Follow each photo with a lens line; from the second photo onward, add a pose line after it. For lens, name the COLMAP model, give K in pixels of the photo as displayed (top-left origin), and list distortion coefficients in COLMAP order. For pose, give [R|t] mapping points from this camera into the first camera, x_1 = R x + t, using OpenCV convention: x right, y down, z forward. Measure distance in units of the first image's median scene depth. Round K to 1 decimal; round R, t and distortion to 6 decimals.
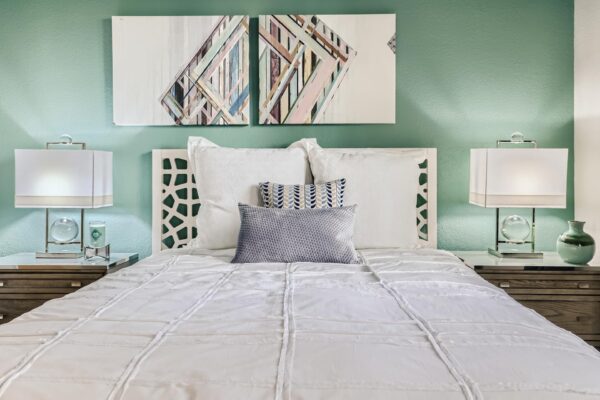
lens RADIAL K [[520.2, 0, 301.0], [0, 520.2, 182.2], [0, 0, 1]] dist [-0.003720, 0.002238]
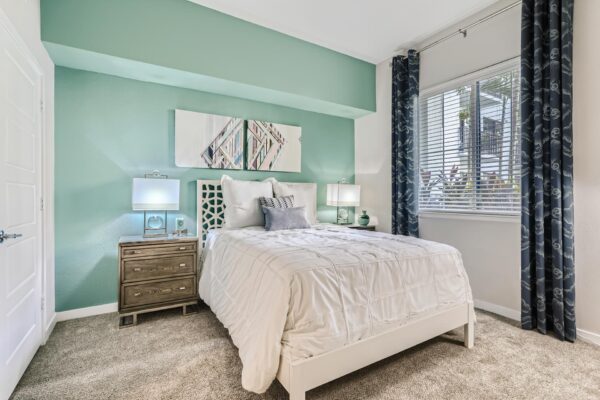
lens RADIAL K [[296.2, 0, 300.0], [0, 296.2, 200.0], [0, 0, 1]] dist [-0.050166, 0.000063]
pose [[0.832211, -0.002676, 0.554453, -0.582210], [-0.001078, 0.999979, 0.006444, 0.005586], [-0.554459, -0.005961, 0.832190, -0.141560]]
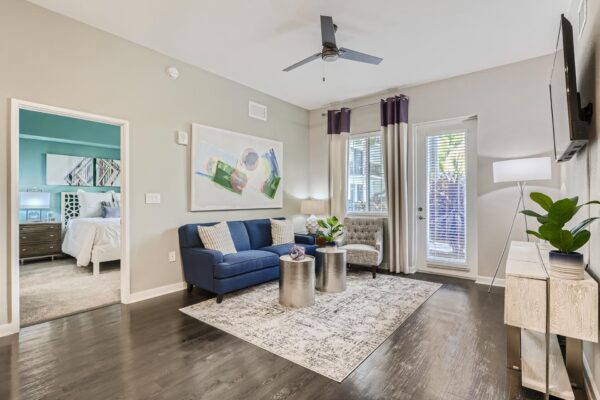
lens RADIAL K [[299.6, 0, 310.2], [0, 299.6, 199.1], [0, 0, 1]] dist [-0.004593, -0.000234]
pose [[0.596513, 0.000380, 0.802603, -0.923952], [0.001734, 0.999997, -0.001762, -0.007410], [-0.802602, 0.002443, 0.596510, -1.628592]]
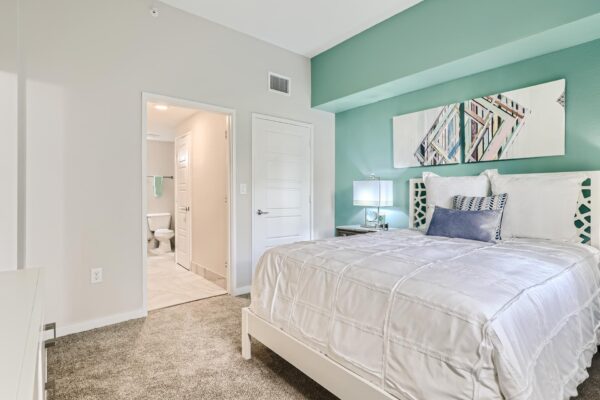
lens RADIAL K [[316.5, 0, 298.3], [0, 316.5, 193.6], [0, 0, 1]] dist [0.000321, 0.021690]
pose [[0.639649, 0.001457, -0.768666, 0.390190], [-0.004135, 0.999990, -0.001546, -0.001455], [0.768656, 0.004167, 0.639649, -0.129686]]
